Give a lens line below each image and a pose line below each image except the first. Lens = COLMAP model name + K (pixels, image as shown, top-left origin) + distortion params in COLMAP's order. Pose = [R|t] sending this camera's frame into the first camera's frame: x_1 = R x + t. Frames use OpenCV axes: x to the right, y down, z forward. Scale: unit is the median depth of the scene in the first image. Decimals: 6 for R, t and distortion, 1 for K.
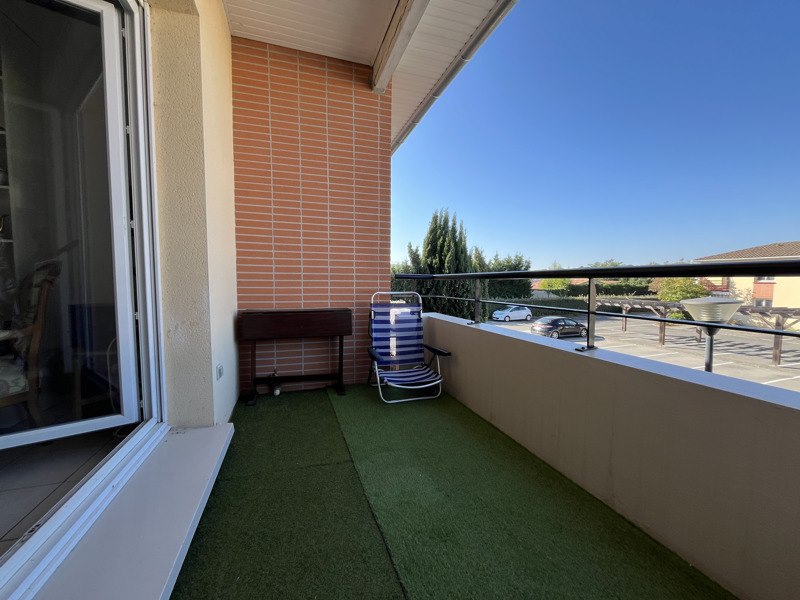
lens RADIAL K [[321.9, 0, 396.5], [0, 321.9, 297.6], [0, 0, 1]] dist [-0.001551, -0.000048]
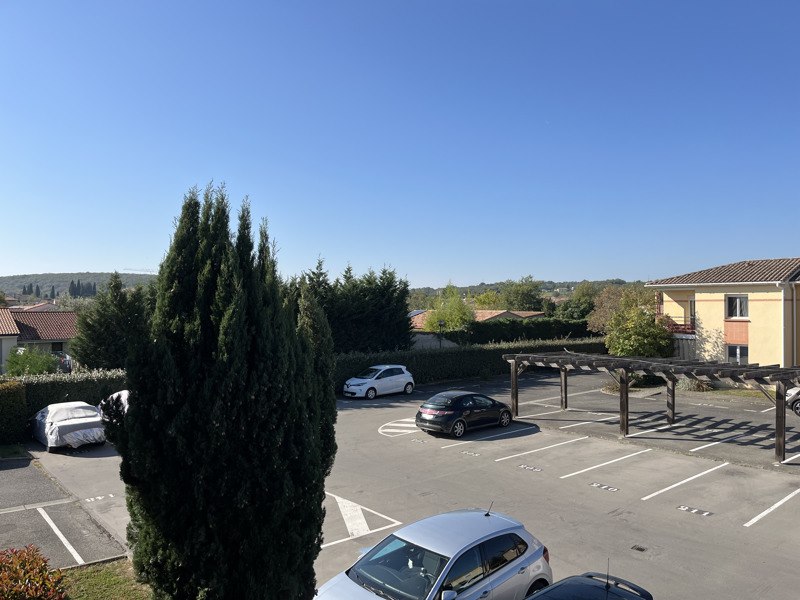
lens RADIAL K [[600.8, 0, 396.2], [0, 600.8, 297.6], [0, 0, 1]] dist [0.030960, -0.000365]
pose [[0.928588, -0.000844, 0.371111, 0.030156], [0.025866, 0.997713, -0.062452, -0.035550], [-0.370210, 0.067592, 0.926486, 0.104442]]
